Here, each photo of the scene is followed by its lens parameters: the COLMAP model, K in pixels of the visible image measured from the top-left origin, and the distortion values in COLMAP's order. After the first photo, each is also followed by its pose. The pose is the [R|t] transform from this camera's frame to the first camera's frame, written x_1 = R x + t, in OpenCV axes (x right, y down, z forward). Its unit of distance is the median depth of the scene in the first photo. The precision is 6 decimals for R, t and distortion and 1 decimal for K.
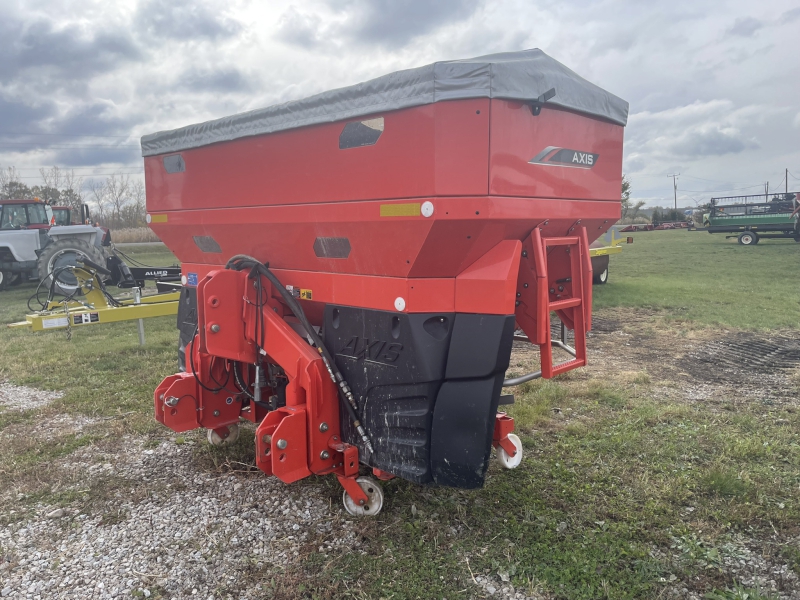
lens RADIAL K [[603.4, 0, 400.0], [0, 603.4, 300.0], [0, 0, 1]] dist [0.065847, -0.082892]
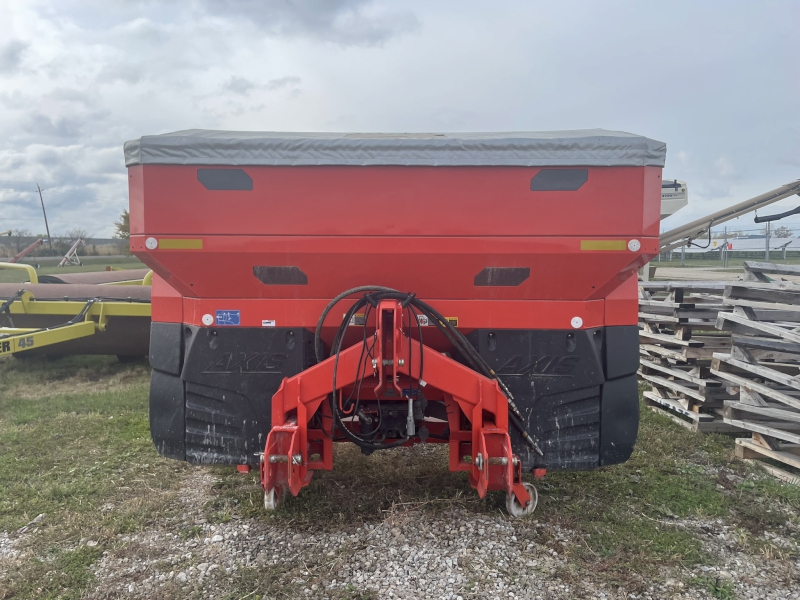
lens RADIAL K [[603.4, 0, 400.0], [0, 603.4, 300.0], [0, 0, 1]] dist [0.065847, -0.082892]
pose [[0.742343, -0.039405, 0.668861, -1.004094], [0.068985, 0.997459, -0.017800, -0.038210], [-0.666460, 0.059355, 0.743175, 0.312079]]
